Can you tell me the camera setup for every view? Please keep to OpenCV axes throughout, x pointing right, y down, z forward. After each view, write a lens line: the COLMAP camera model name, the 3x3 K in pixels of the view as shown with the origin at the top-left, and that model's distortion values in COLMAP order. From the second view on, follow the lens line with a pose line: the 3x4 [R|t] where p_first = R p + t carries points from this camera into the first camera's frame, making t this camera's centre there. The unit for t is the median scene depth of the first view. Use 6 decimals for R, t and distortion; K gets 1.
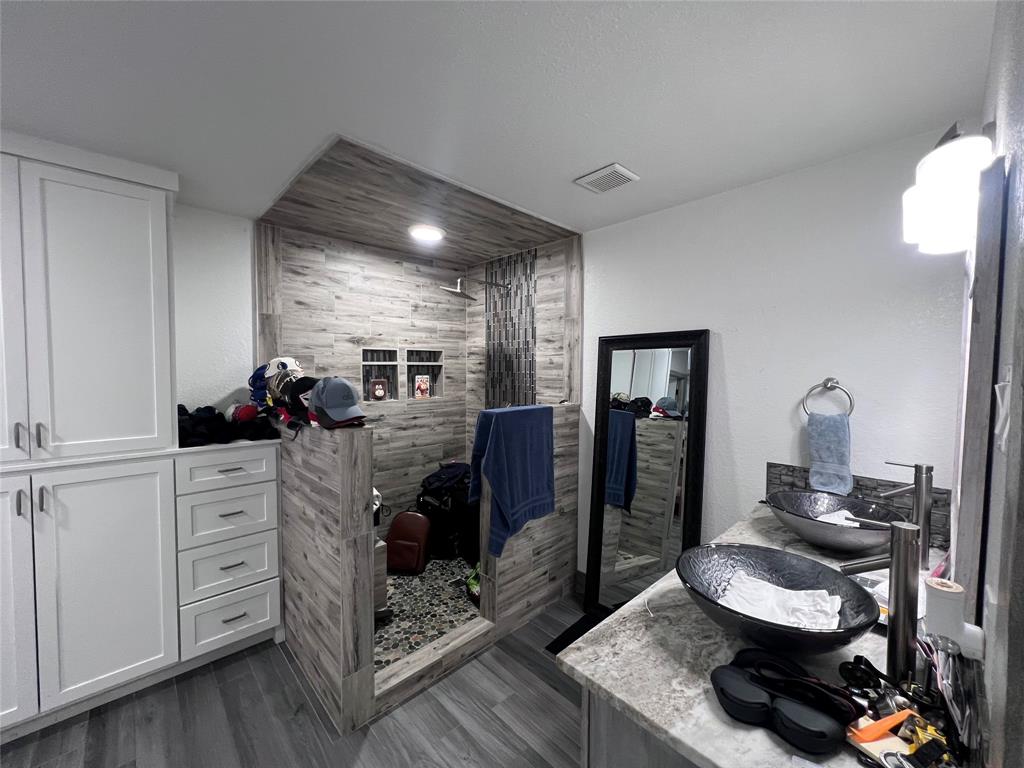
lens RADIAL K [[409.2, 0, 511.0], [0, 409.2, 386.6], [0, 0, 1]] dist [-0.001075, 0.000461]
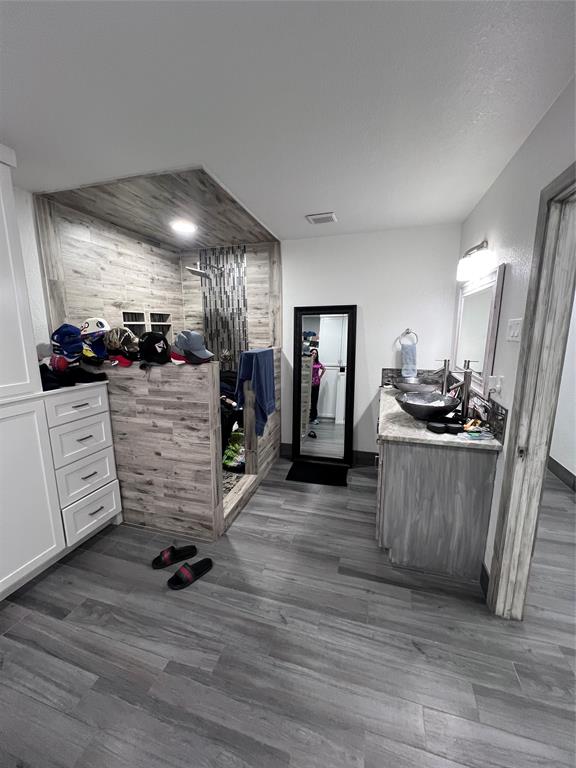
lens RADIAL K [[306.9, 0, 288.1], [0, 306.9, 386.0], [0, 0, 1]] dist [-0.001075, 0.000461]
pose [[0.868005, -0.100634, 0.486252, -0.459324], [0.032037, 0.988558, 0.147401, 0.015275], [-0.495522, -0.112366, 0.861297, -0.127933]]
